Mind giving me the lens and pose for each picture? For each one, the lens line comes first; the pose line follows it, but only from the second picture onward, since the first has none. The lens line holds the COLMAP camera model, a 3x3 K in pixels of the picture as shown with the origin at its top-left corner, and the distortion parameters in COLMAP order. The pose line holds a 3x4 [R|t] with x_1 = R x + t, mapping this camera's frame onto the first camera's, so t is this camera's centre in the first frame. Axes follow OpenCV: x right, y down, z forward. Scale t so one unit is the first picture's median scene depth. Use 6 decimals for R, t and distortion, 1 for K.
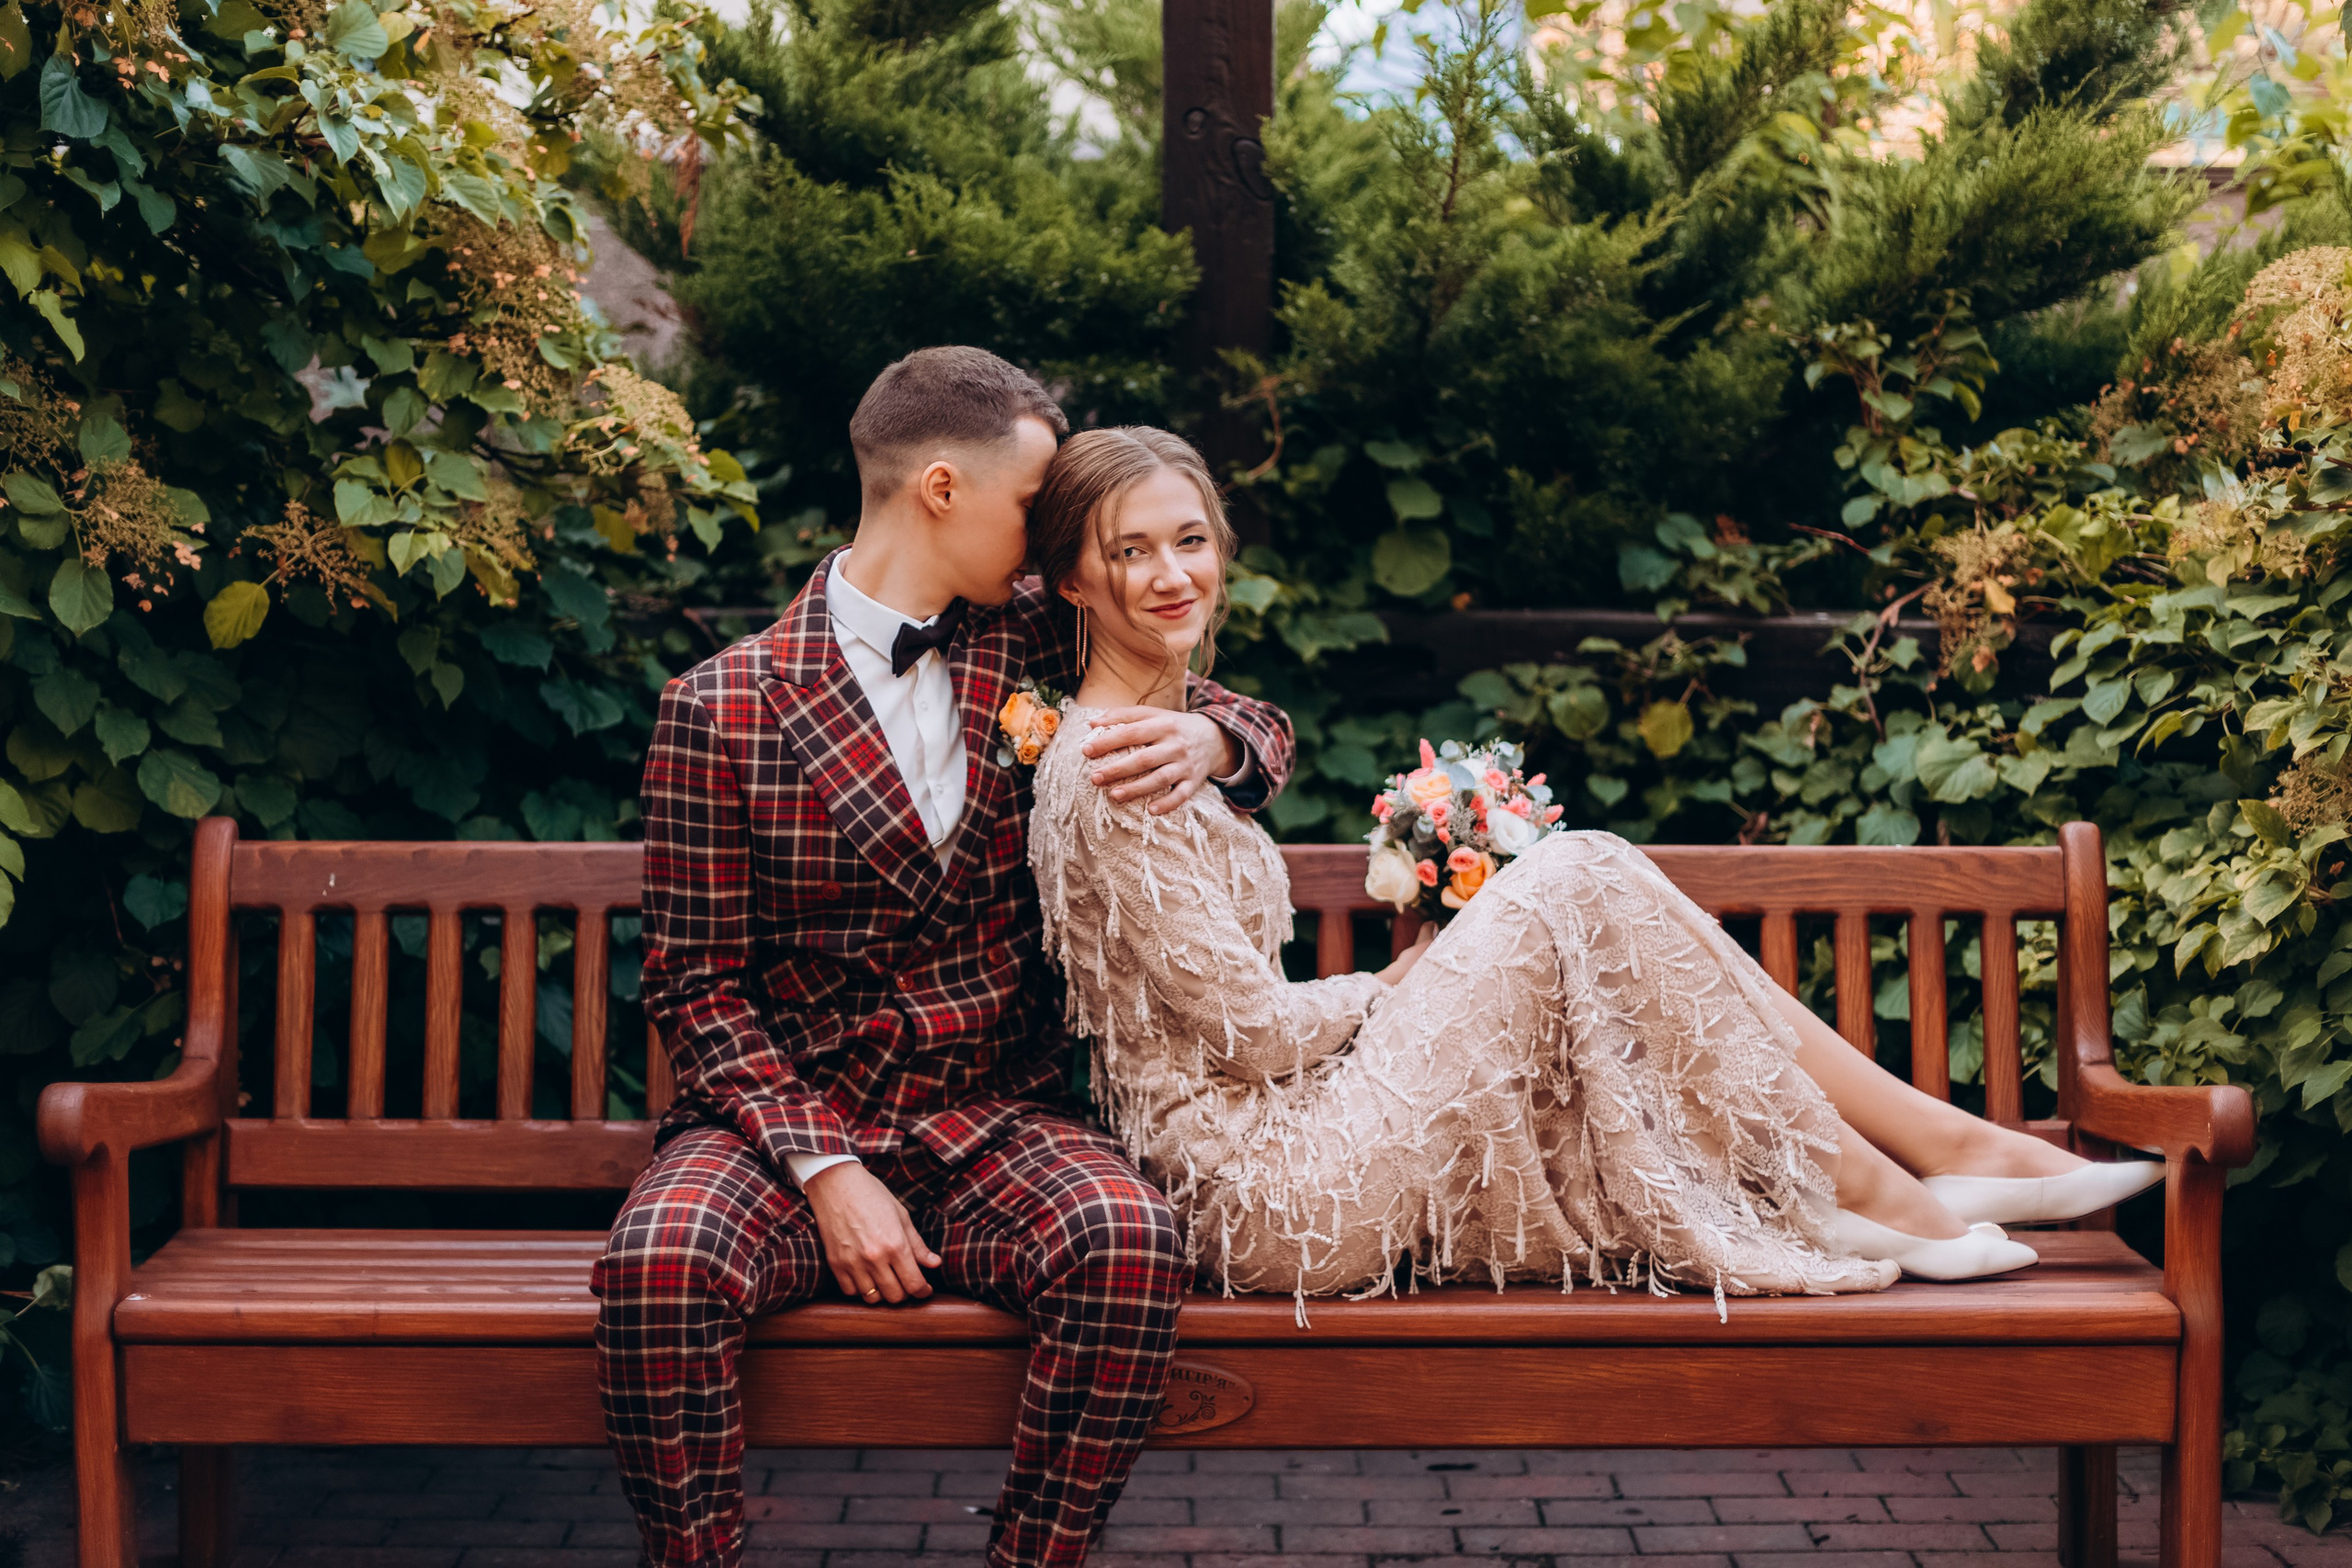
lens RADIAL K [[3679.4, 0, 1177.8], [0, 3679.4, 780.8], [0, 0, 1]] dist [0.003092, 0.000000]
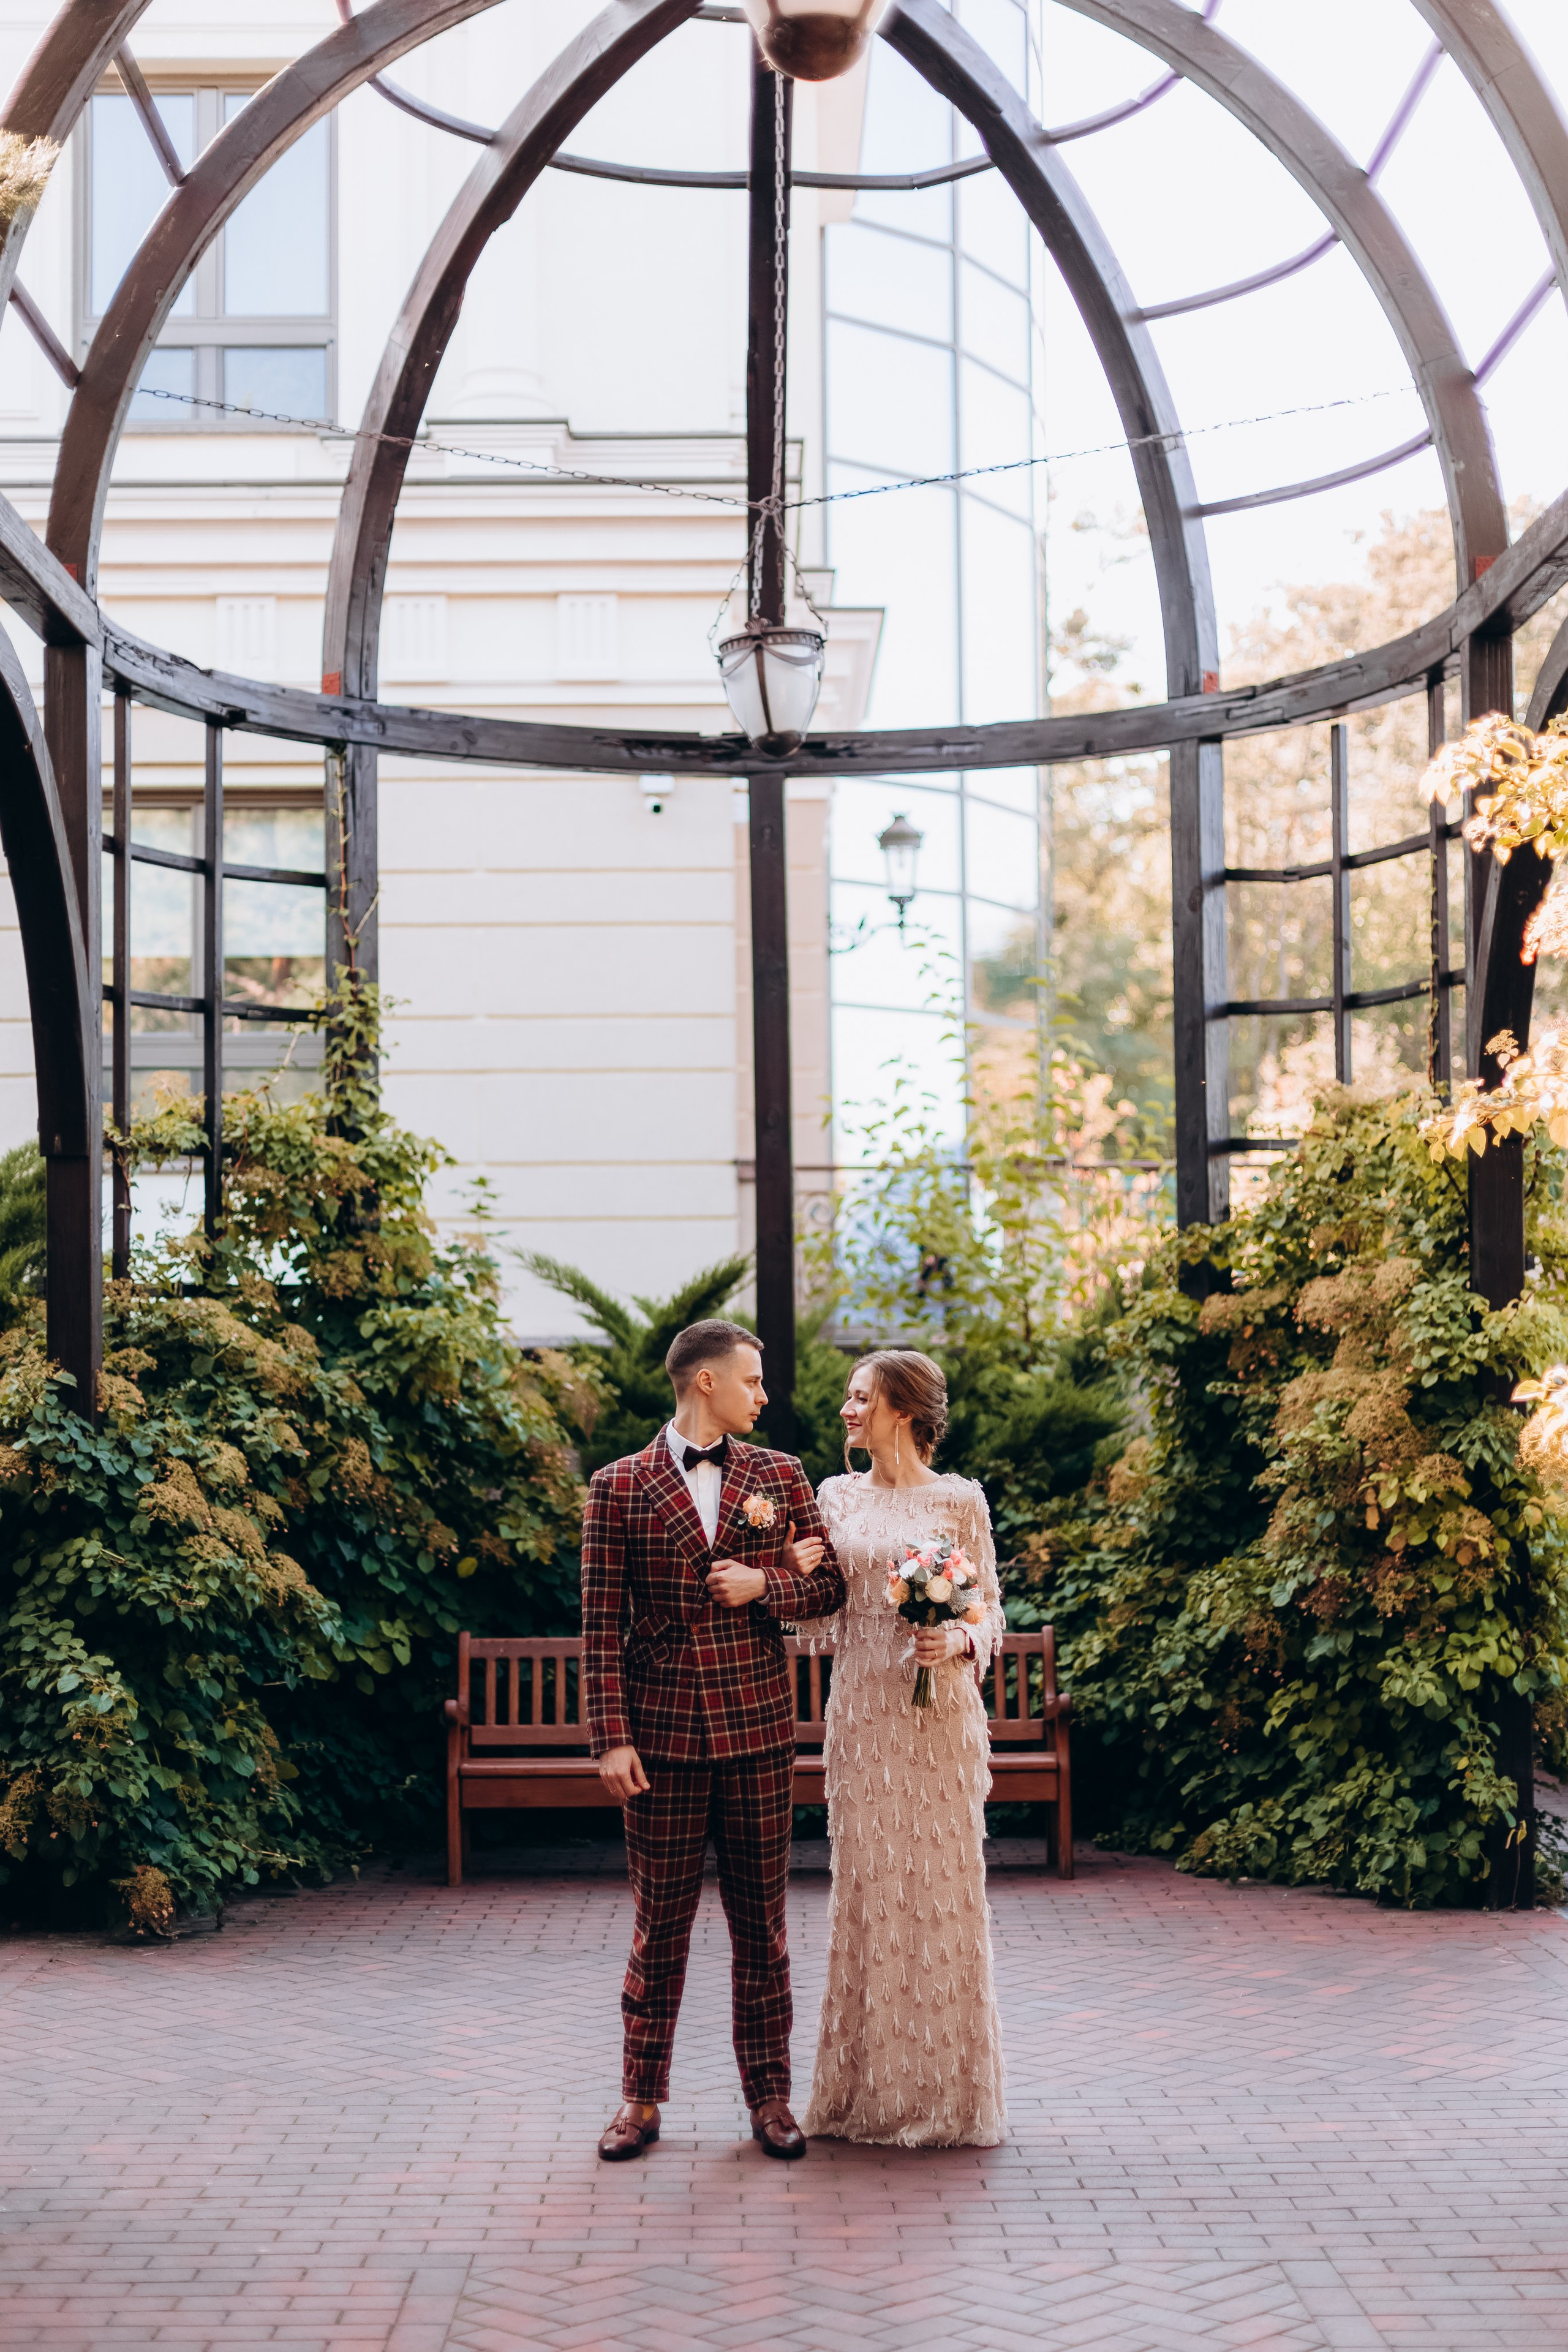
lens RADIAL K [[3679.8, 0, 801.7], [0, 3679.8, 1155.1], [0, 0, 1]] dist [0.003092, 0.000000]
pose [[0.999830, -0.009888, 0.015541, -0.013394], [0.012304, 0.986382, -0.164008, 0.122958], [-0.013708, 0.164171, 0.986337, -2.102043]]
